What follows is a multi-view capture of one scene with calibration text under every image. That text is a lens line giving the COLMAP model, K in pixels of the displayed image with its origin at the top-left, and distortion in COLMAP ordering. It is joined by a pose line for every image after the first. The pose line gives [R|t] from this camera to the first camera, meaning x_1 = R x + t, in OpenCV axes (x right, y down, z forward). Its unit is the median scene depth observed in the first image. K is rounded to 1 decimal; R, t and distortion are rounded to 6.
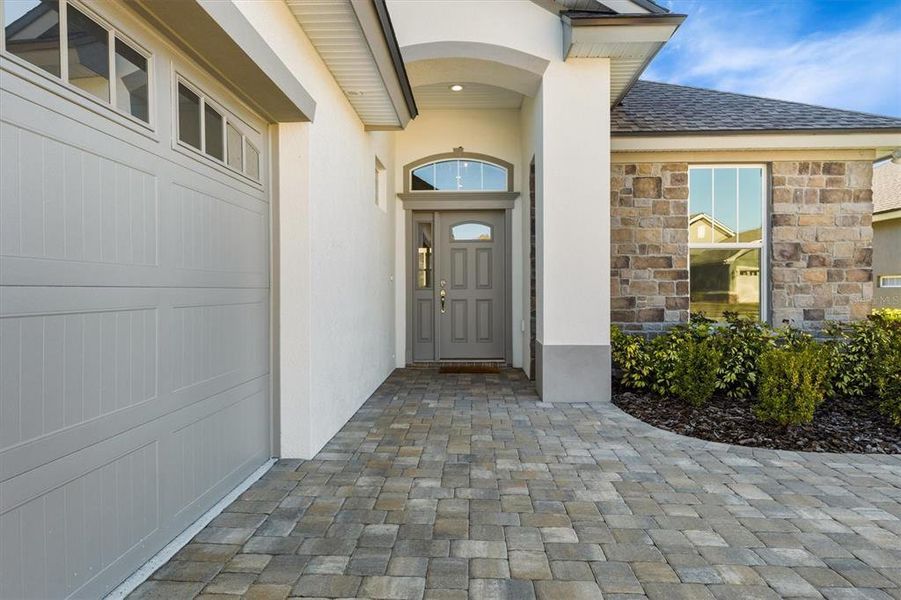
lens RADIAL K [[575.5, 0, 450.5], [0, 575.5, 300.0], [0, 0, 1]] dist [-0.004225, -0.001819]
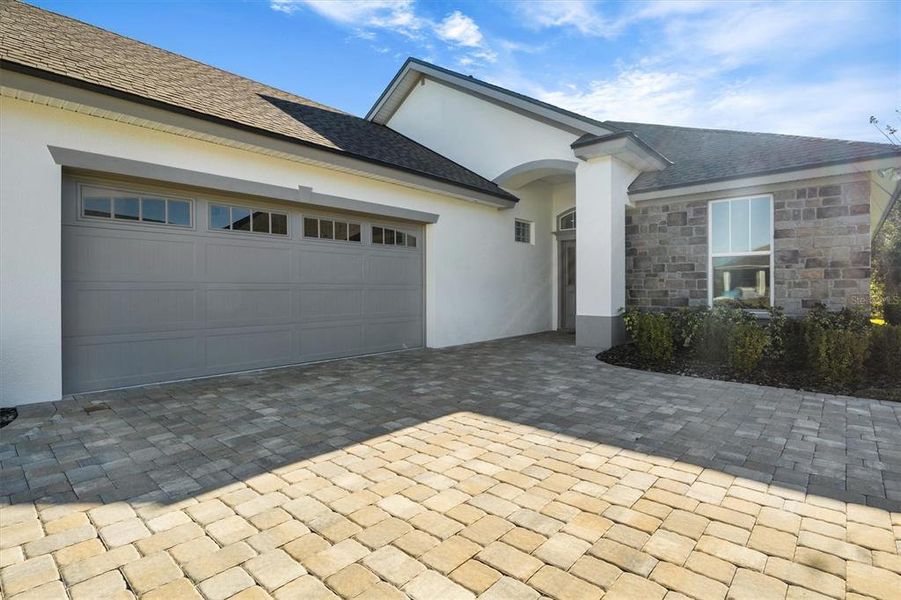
lens RADIAL K [[453.1, 0, 449.6], [0, 453.1, 292.0], [0, 0, 1]] dist [-0.010378, -0.002416]
pose [[0.766499, 0.004248, -0.642232, 0.658635], [-0.009539, 0.999943, -0.004771, 0.011271], [0.642175, 0.009783, 0.766496, -0.320852]]
